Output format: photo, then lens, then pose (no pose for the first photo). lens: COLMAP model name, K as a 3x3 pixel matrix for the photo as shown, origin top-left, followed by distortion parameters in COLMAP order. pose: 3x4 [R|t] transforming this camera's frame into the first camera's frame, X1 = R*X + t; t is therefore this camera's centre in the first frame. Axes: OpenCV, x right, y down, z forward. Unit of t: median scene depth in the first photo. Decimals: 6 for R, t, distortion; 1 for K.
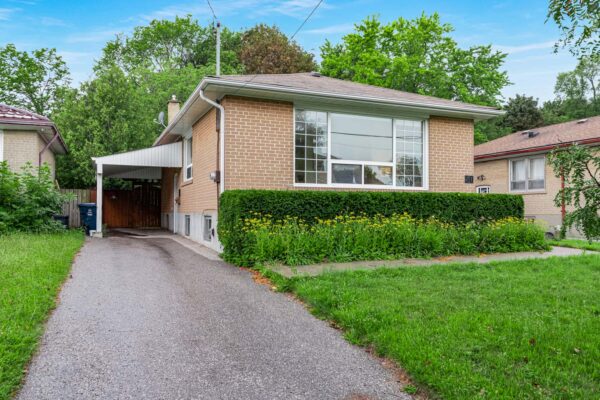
lens RADIAL K [[458.1, 0, 295.3], [0, 458.1, 198.7], [0, 0, 1]] dist [0.004579, 0.008721]
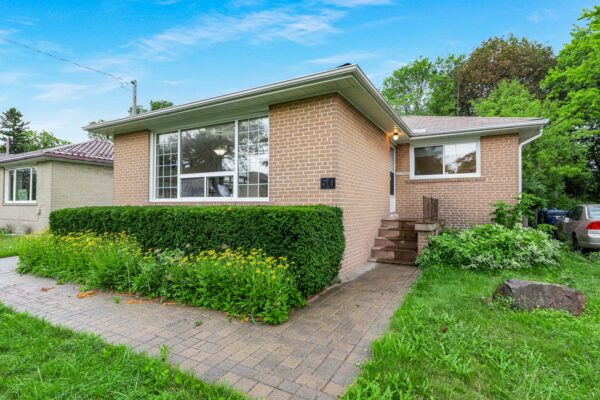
lens RADIAL K [[312.8, 0, 314.9], [0, 312.8, 200.3], [0, 0, 1]] dist [-0.041912, 0.000805]
pose [[0.657660, -0.016149, -0.753142, 0.746127], [0.025367, 0.999678, 0.000716, -0.018321], [0.752888, -0.019576, 0.657857, 0.708710]]
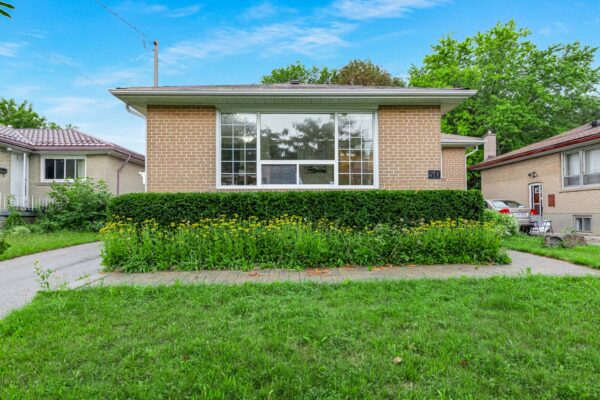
lens RADIAL K [[341.2, 0, 301.0], [0, 341.2, 203.2], [0, 0, 1]] dist [-0.001704, 0.003025]
pose [[0.936693, -0.017950, -0.349692, 0.382914], [0.019471, 0.999810, 0.000832, 0.006965], [0.349611, -0.007588, 0.936864, 0.316862]]
